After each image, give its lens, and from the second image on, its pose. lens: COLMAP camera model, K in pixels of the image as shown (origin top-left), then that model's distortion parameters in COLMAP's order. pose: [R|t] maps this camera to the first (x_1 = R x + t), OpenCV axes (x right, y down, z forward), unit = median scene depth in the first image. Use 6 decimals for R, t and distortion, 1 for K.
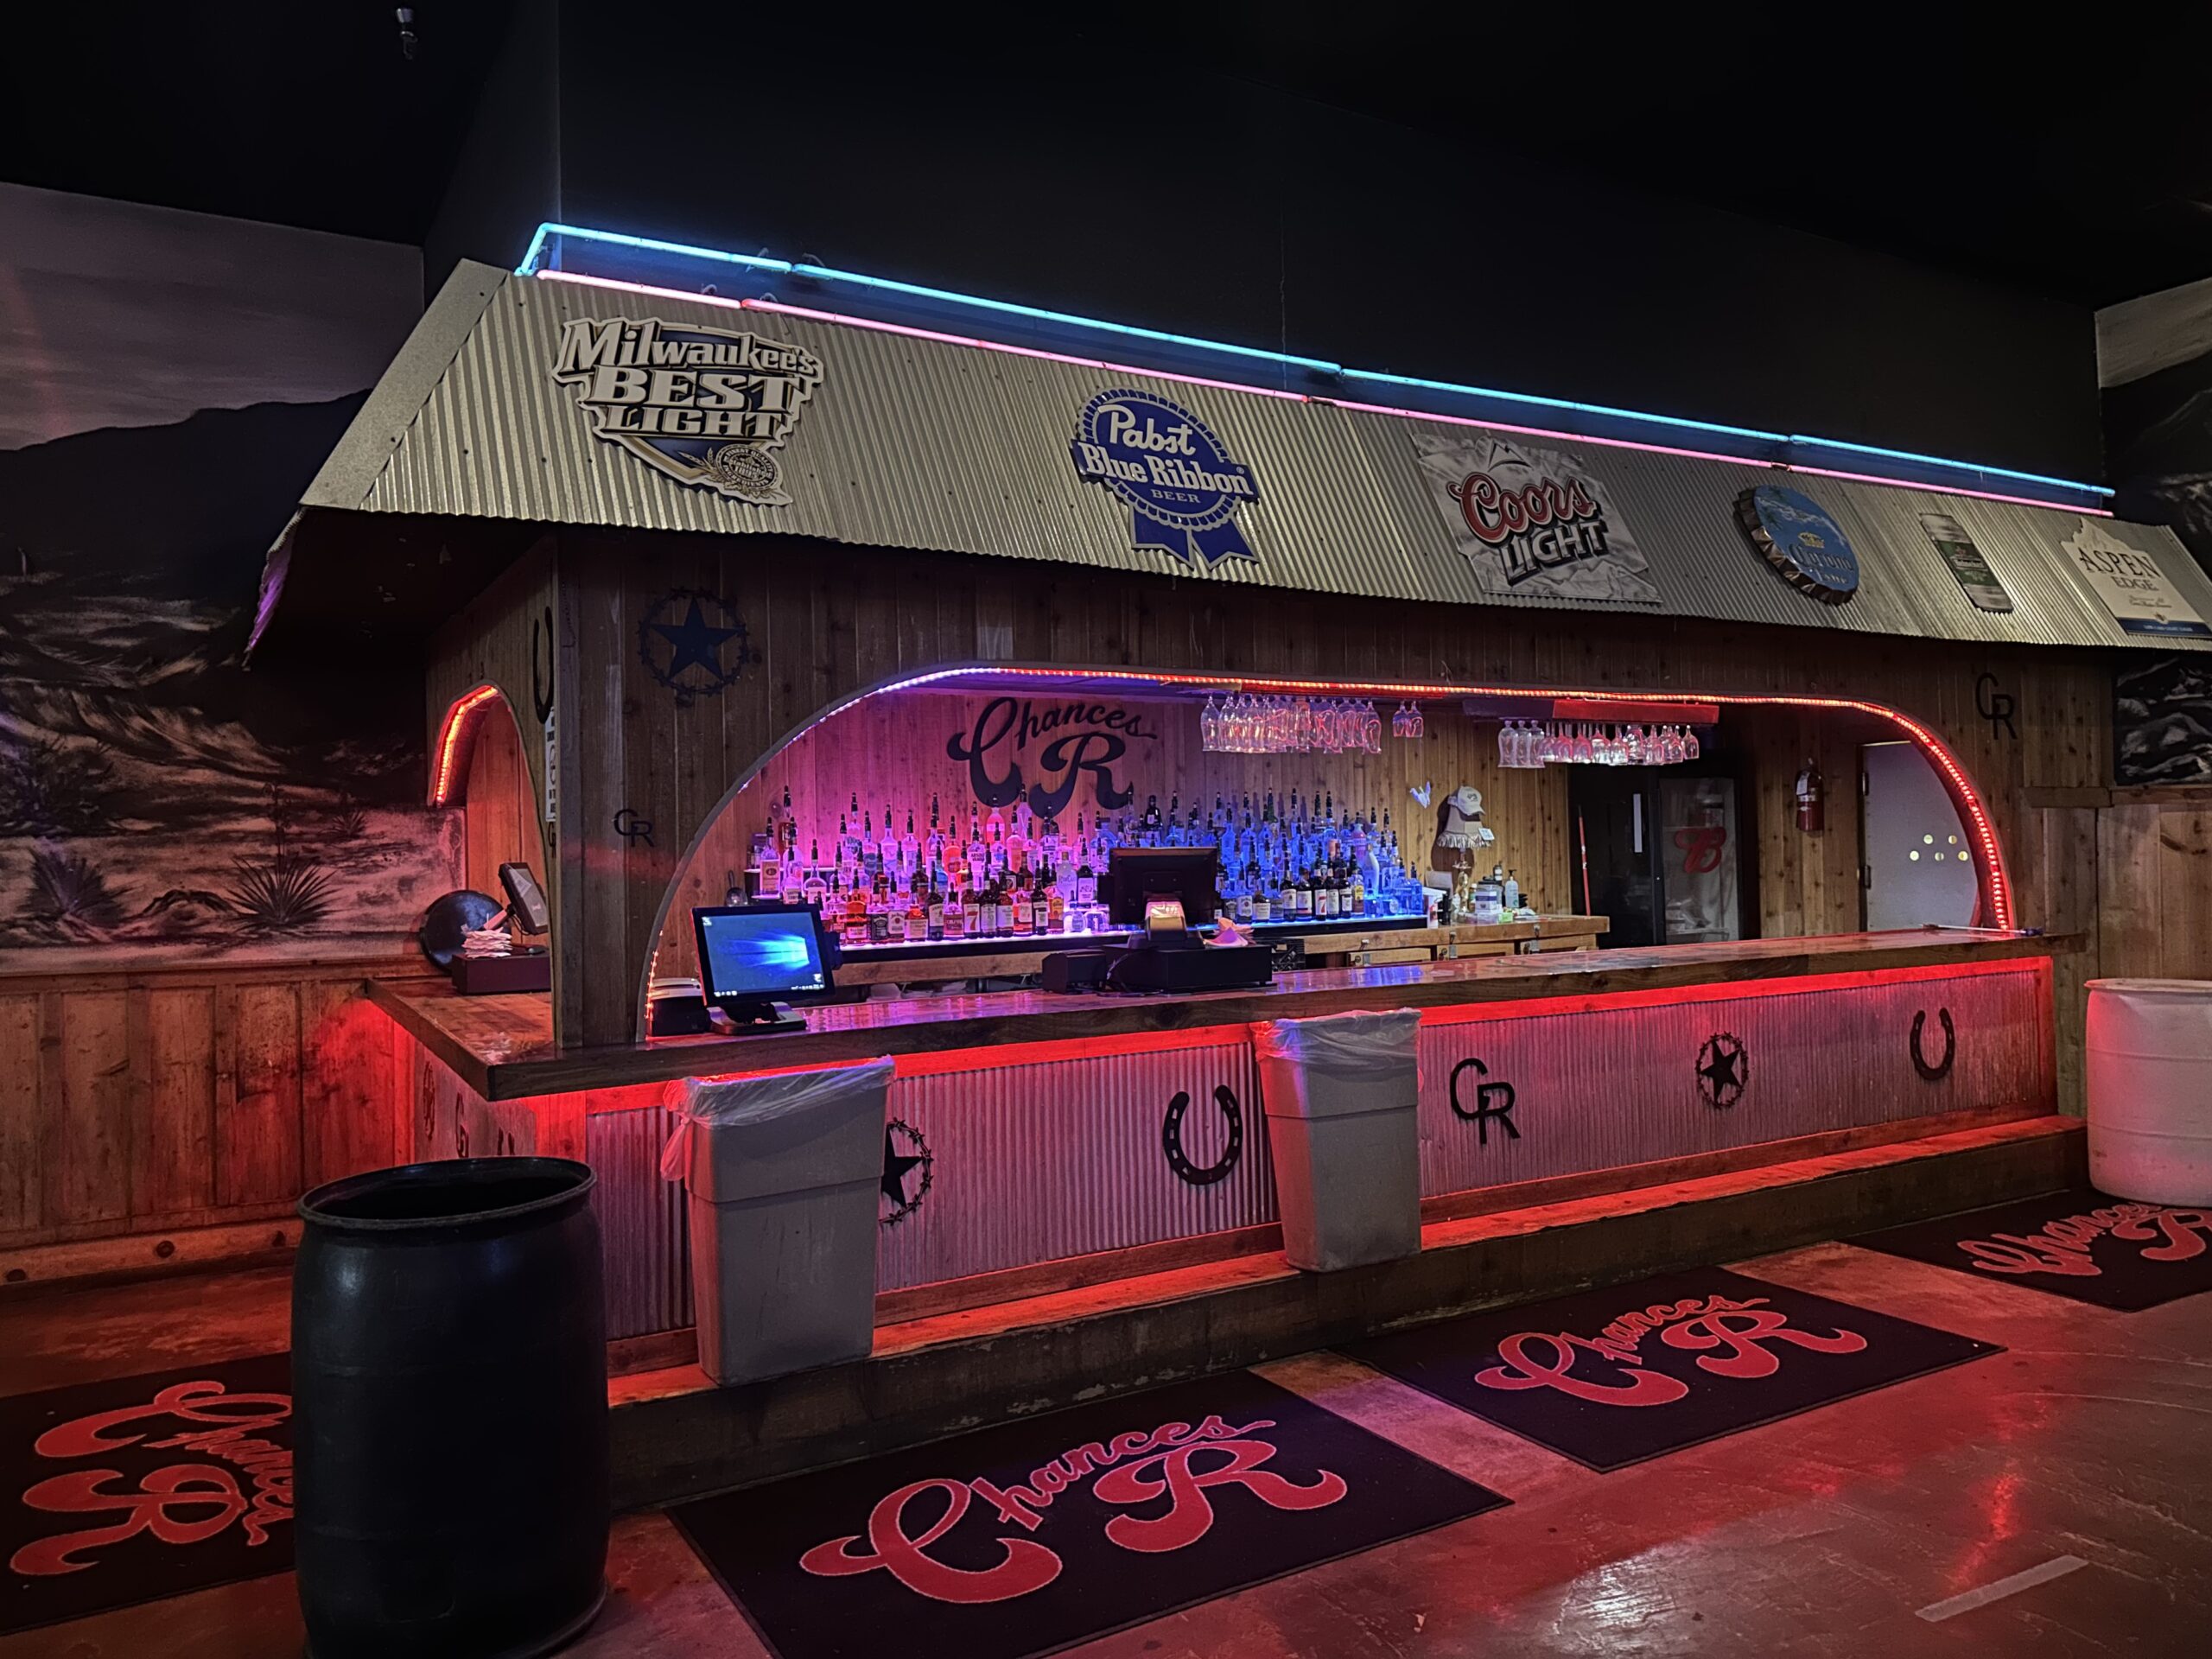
lens RADIAL K [[1584.8, 0, 1107.1], [0, 1584.8, 824.6], [0, 0, 1]] dist [0.026264, -0.001950]
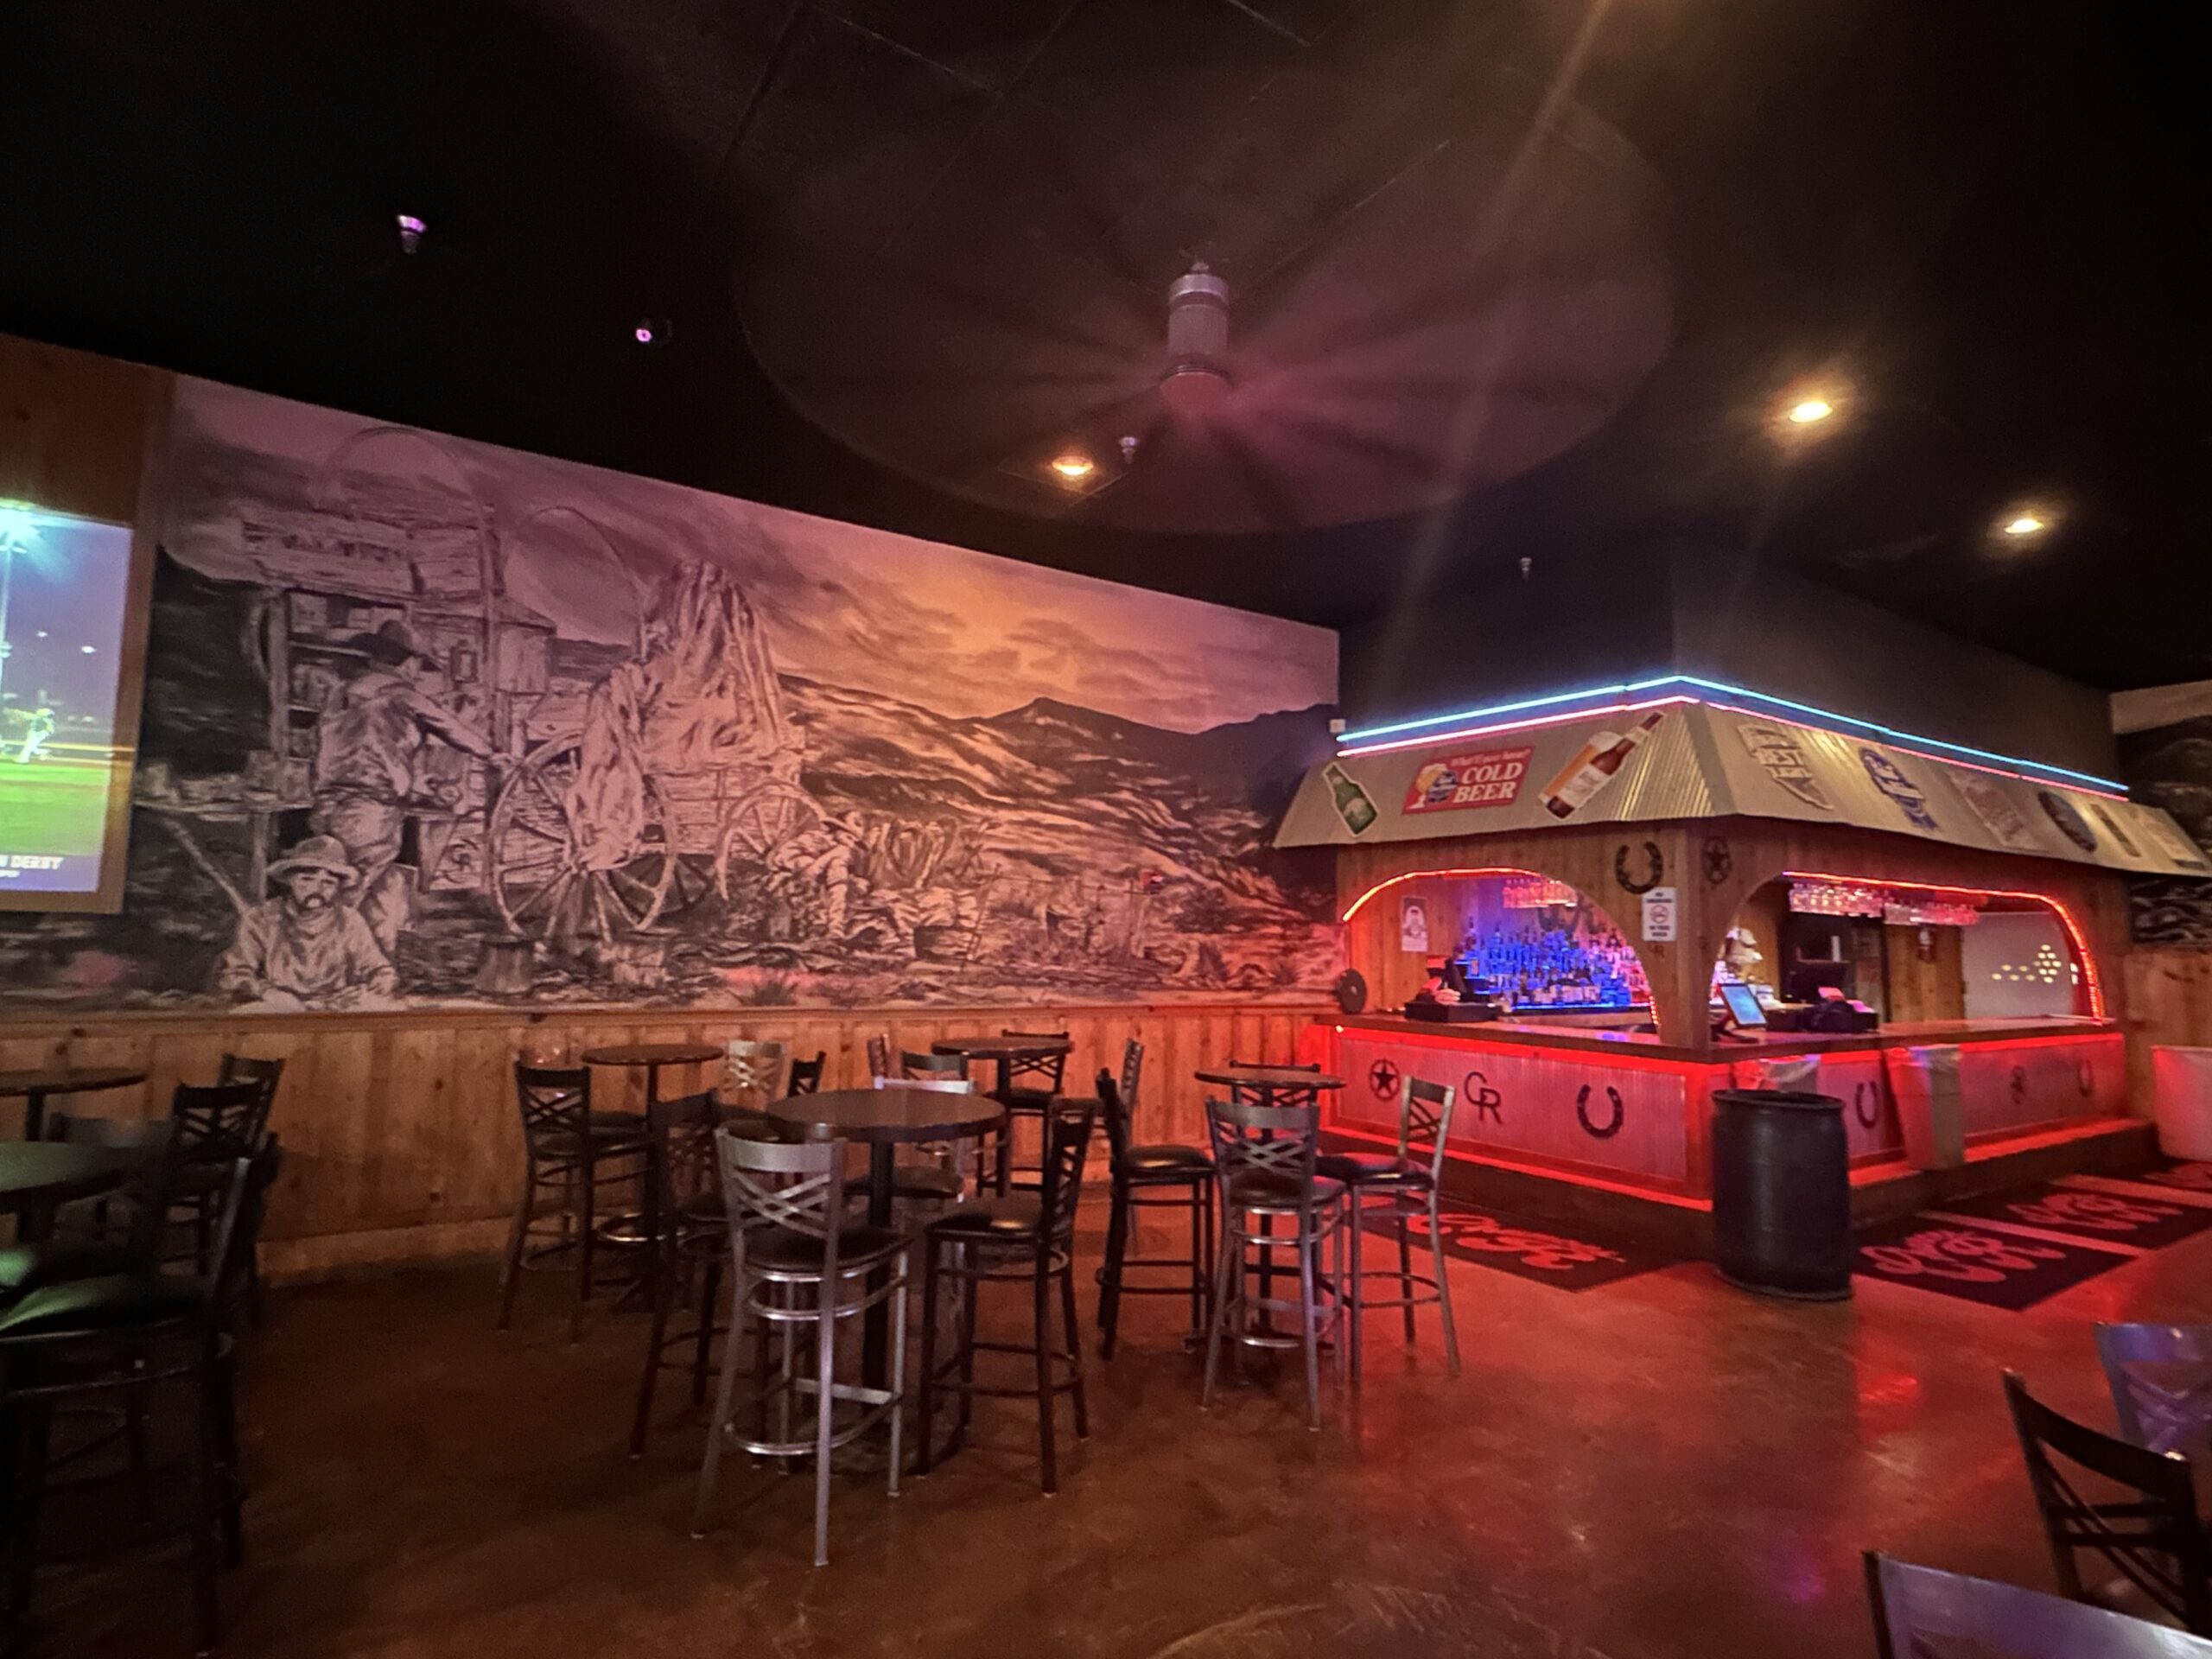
lens RADIAL K [[1166.1, 0, 1101.1], [0, 1166.1, 831.1], [0, 0, 1]] dist [0.000181, -0.000133]
pose [[0.997507, 0.042391, 0.056414, -0.821217], [-0.037435, 0.995576, -0.086183, 0.010222], [-0.059818, 0.083856, 0.994681, -0.373787]]
